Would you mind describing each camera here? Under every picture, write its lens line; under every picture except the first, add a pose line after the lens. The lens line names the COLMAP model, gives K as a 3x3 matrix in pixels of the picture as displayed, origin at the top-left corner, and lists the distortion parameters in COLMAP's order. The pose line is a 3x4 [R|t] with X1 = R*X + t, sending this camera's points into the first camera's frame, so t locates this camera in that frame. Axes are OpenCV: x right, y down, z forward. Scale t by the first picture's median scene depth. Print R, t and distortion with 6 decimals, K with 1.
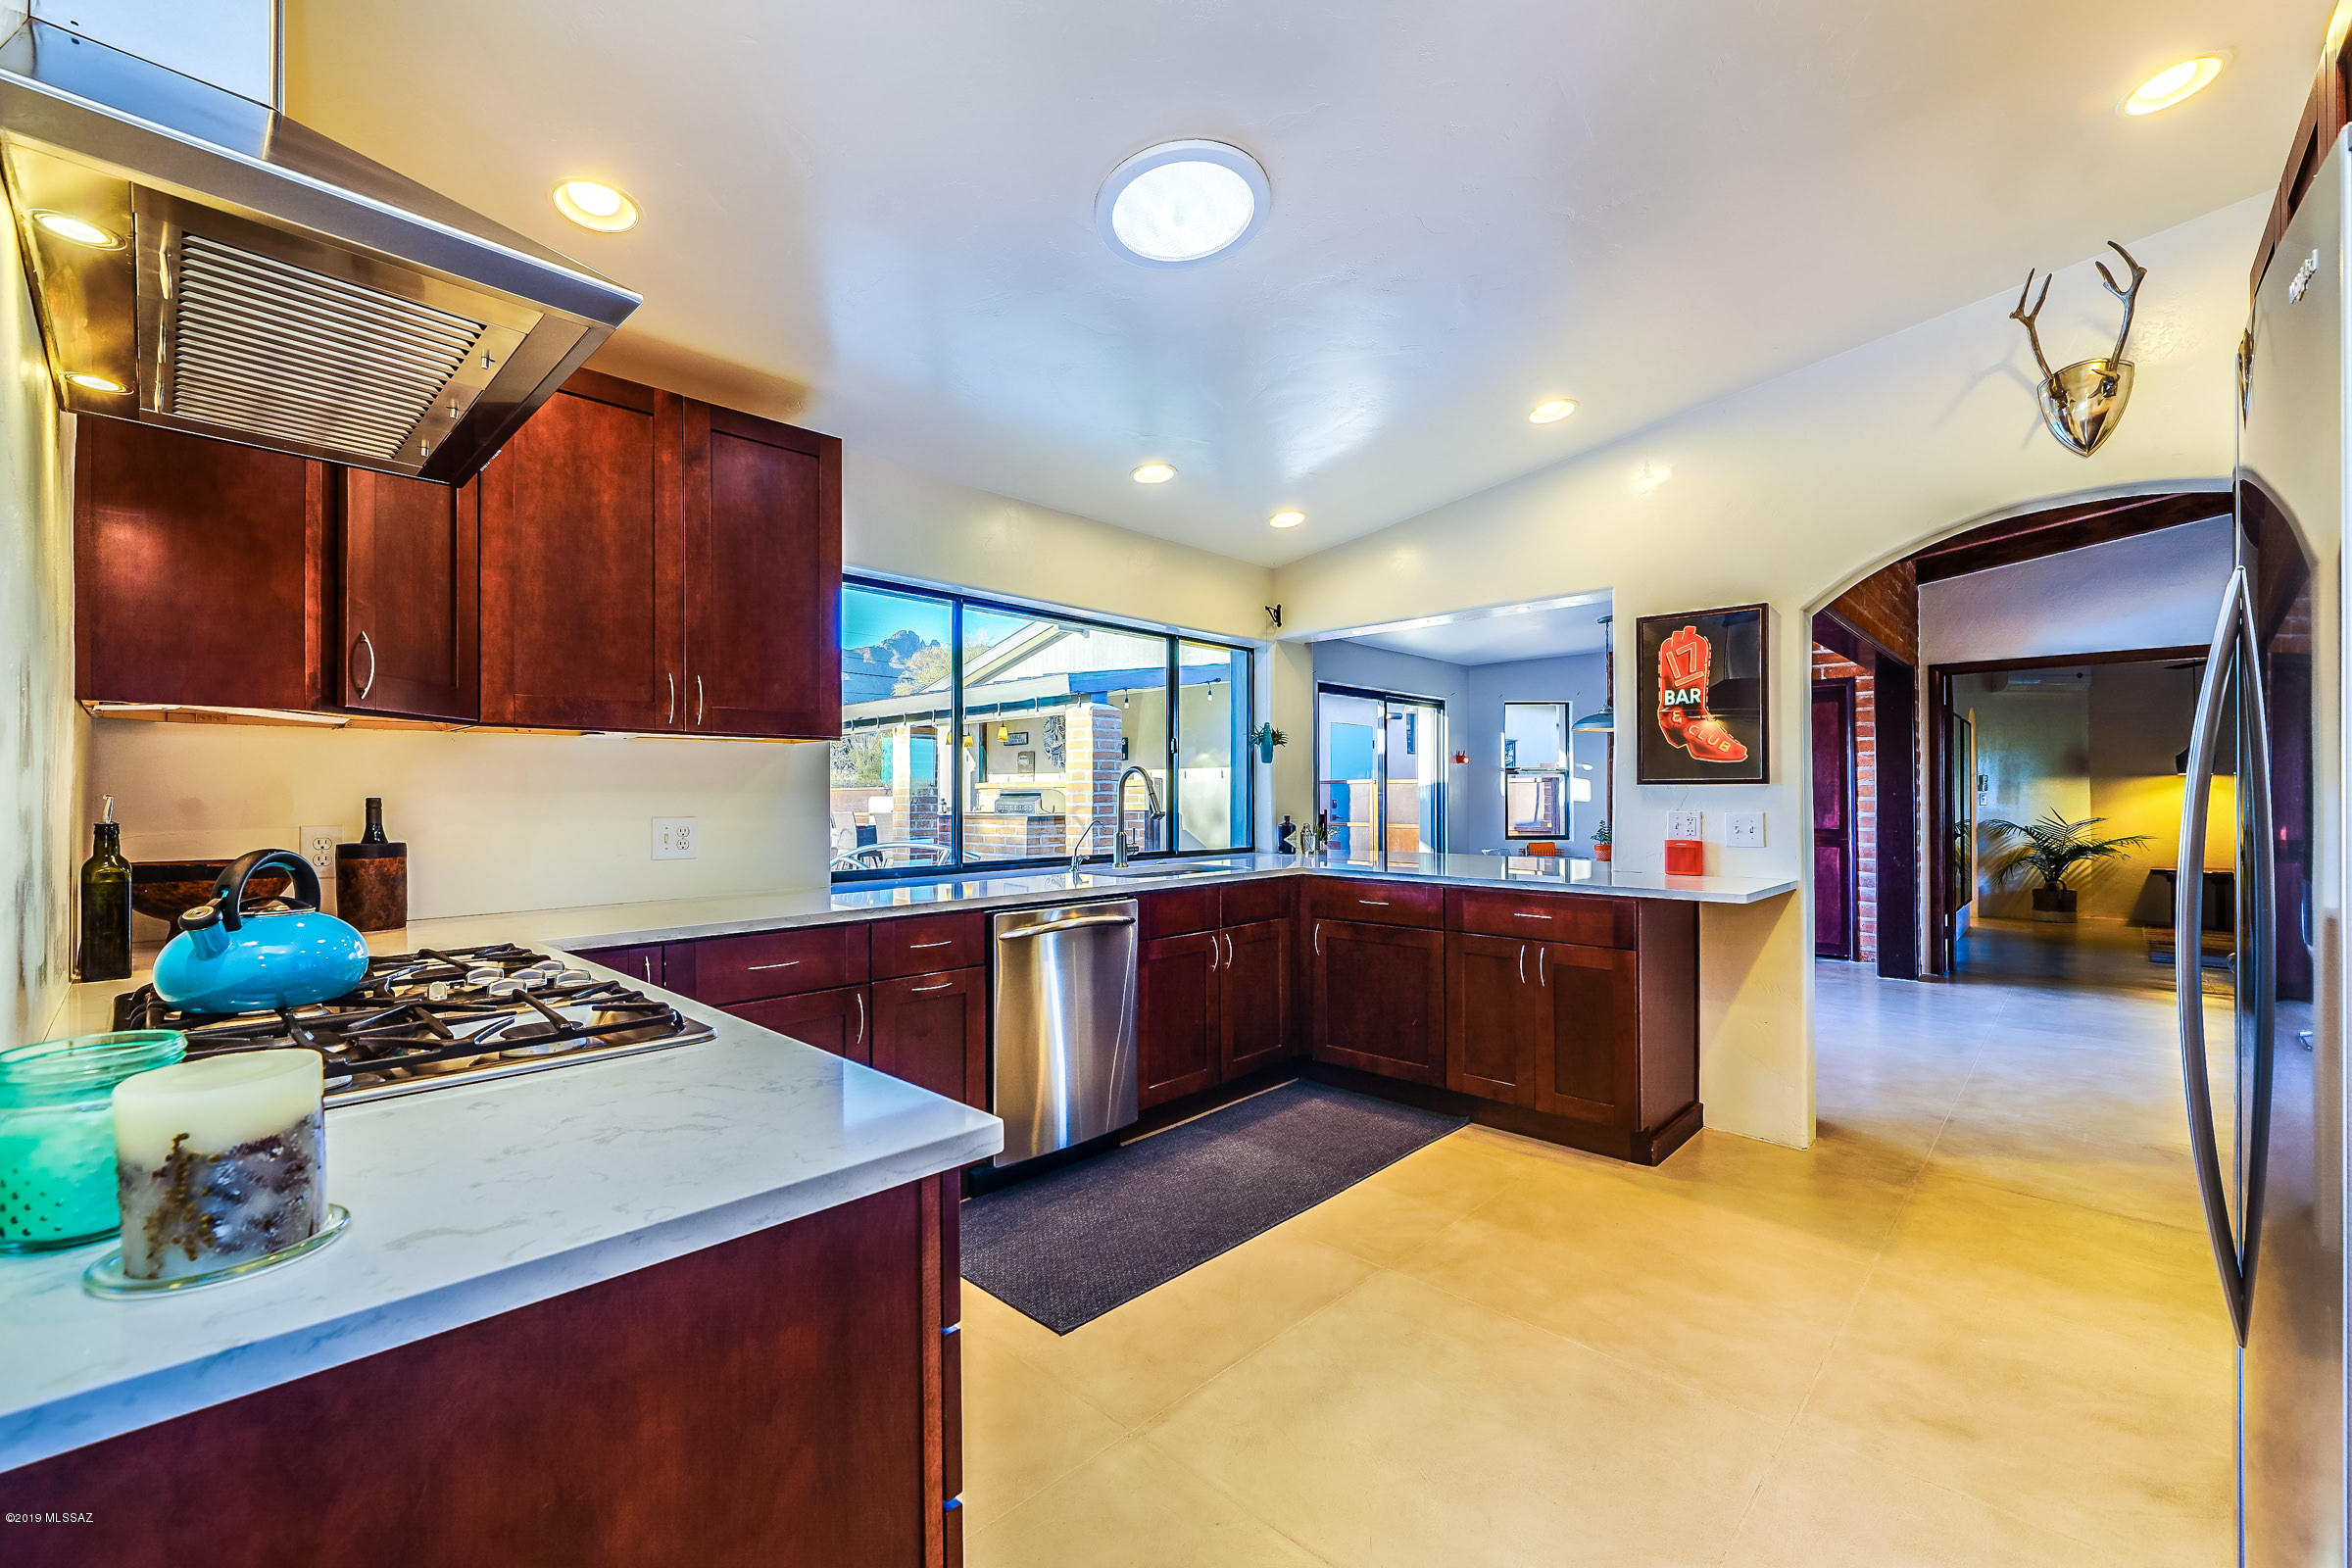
lens RADIAL K [[956.2, 0, 1174.3], [0, 956.2, 787.9], [0, 0, 1]] dist [0.000635, 0.000007]
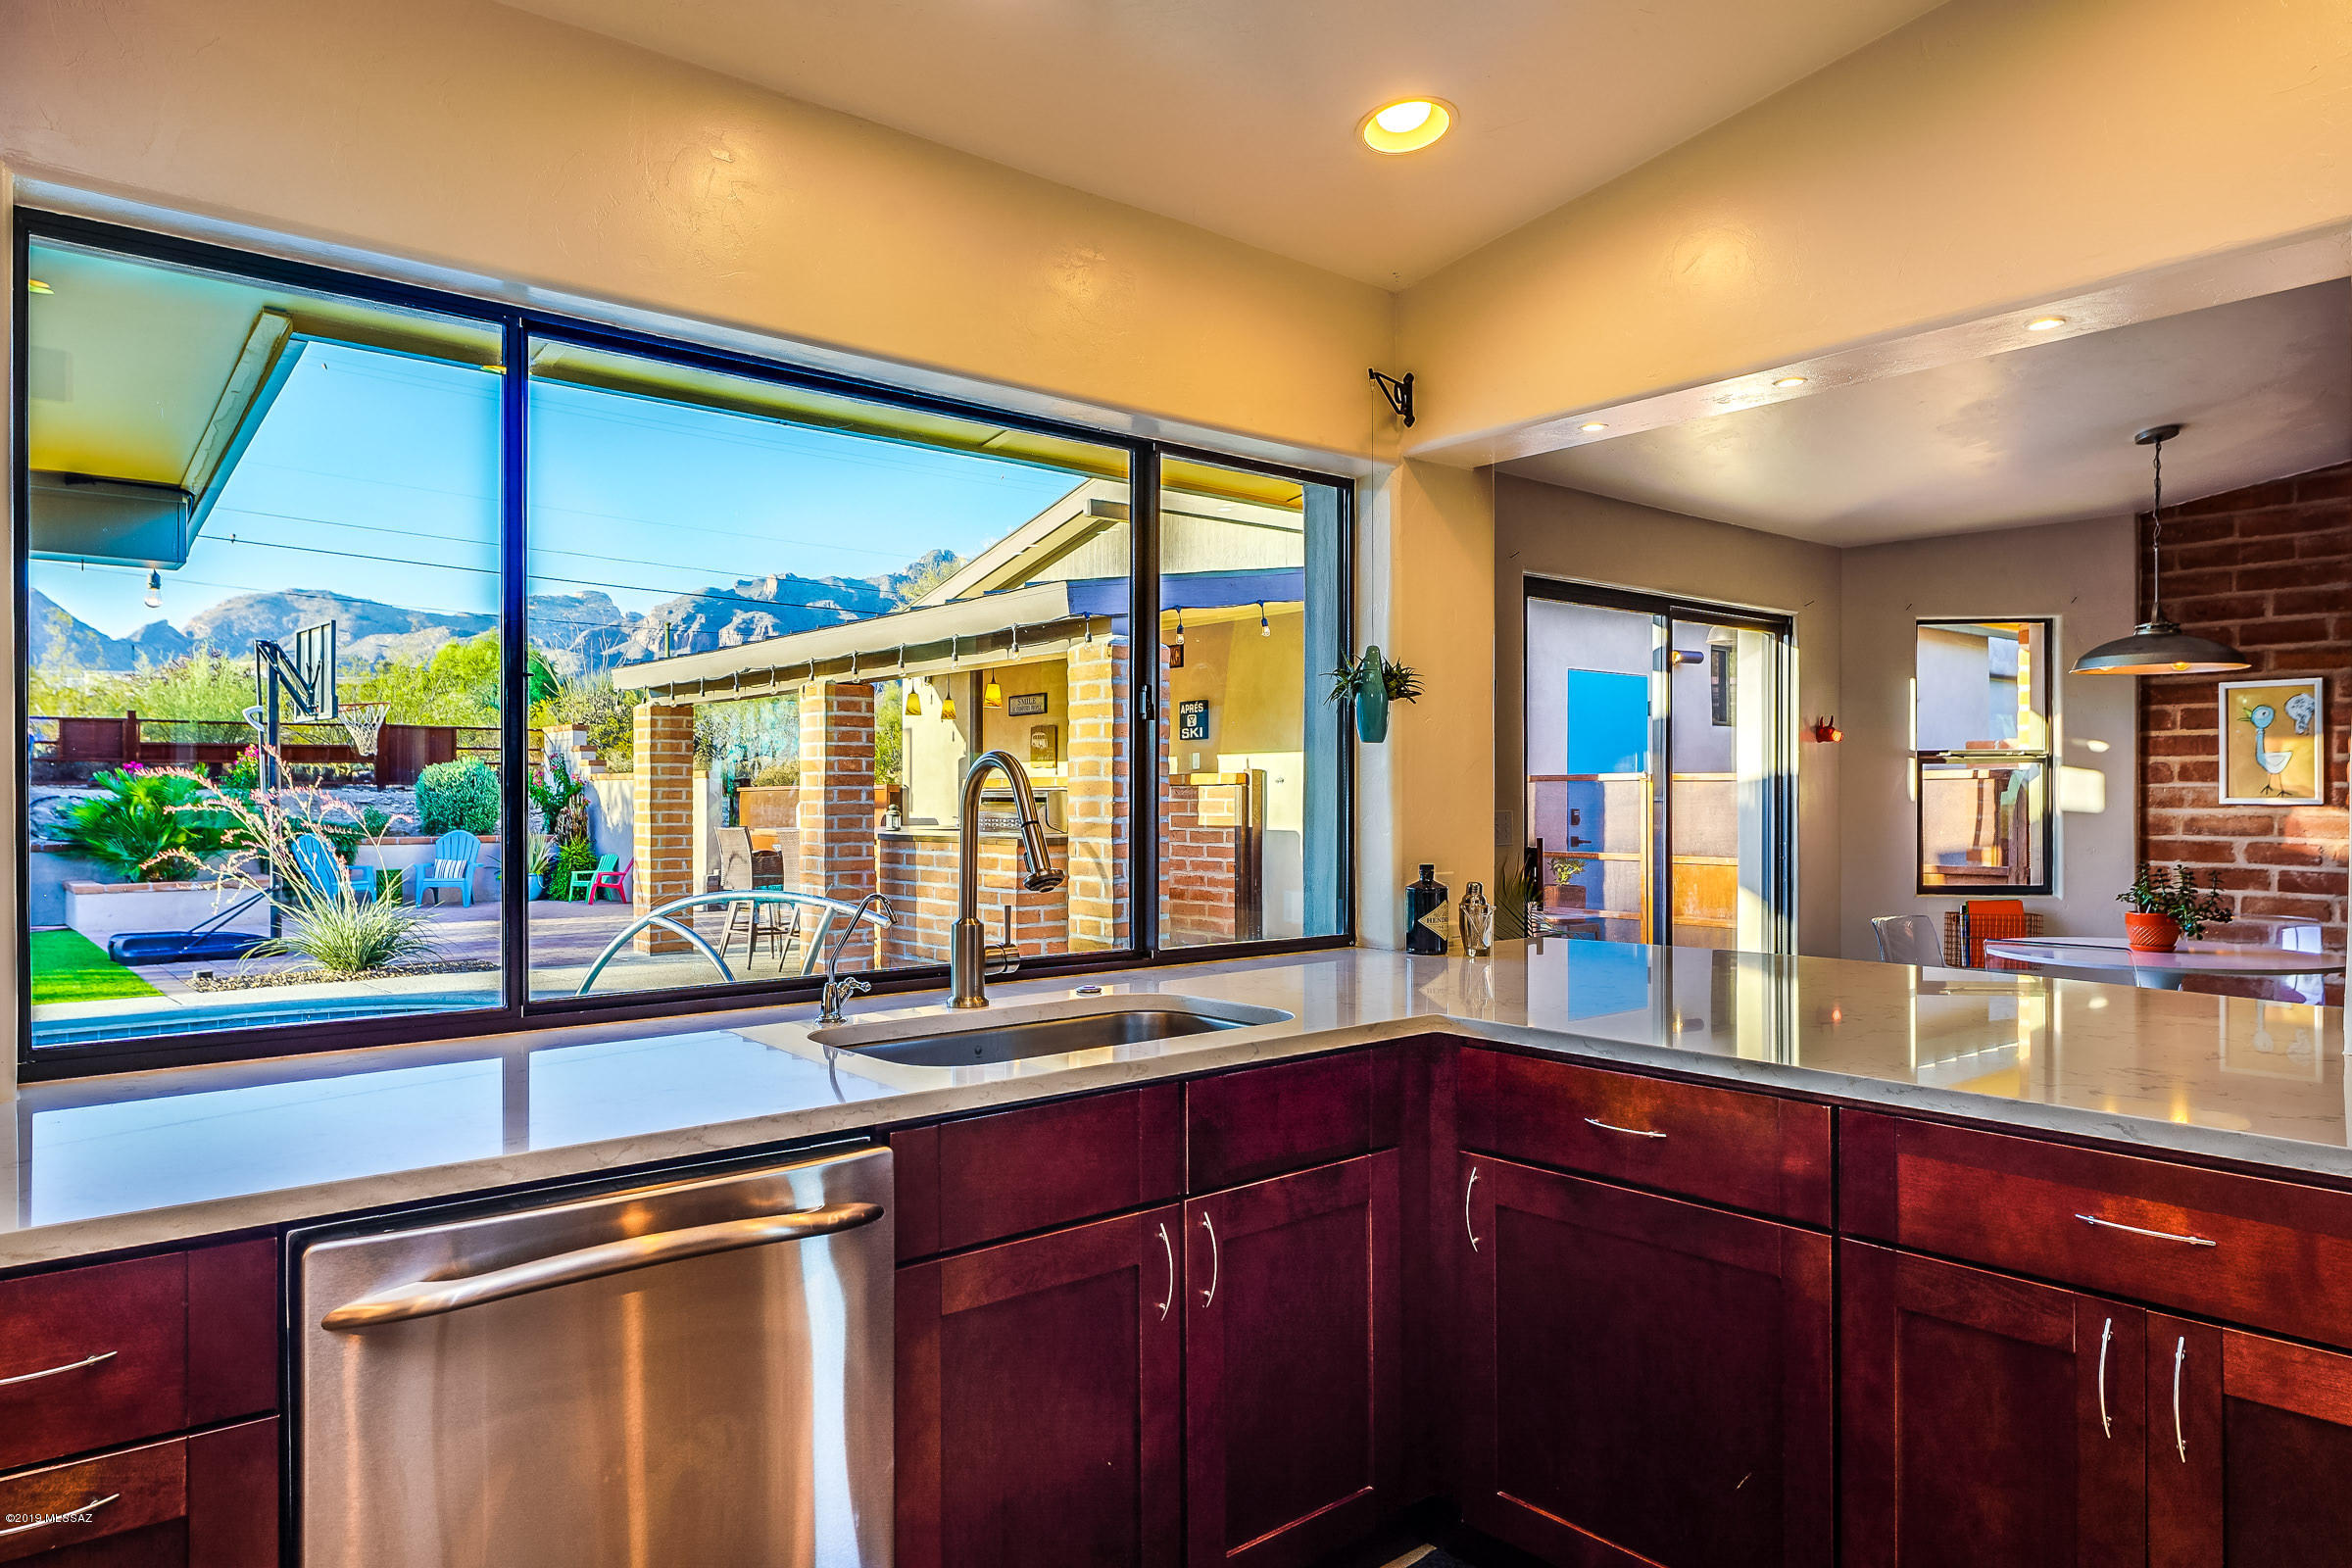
lens RADIAL K [[1408.6, 0, 1182.0], [0, 1408.6, 785.8], [0, 0, 1]] dist [-0.006386, 0.000089]
pose [[0.992786, -0.001746, -0.119889, 0.079141], [0.002141, 0.999993, 0.003169, -0.007881], [0.119883, -0.003403, 0.992782, 0.336490]]
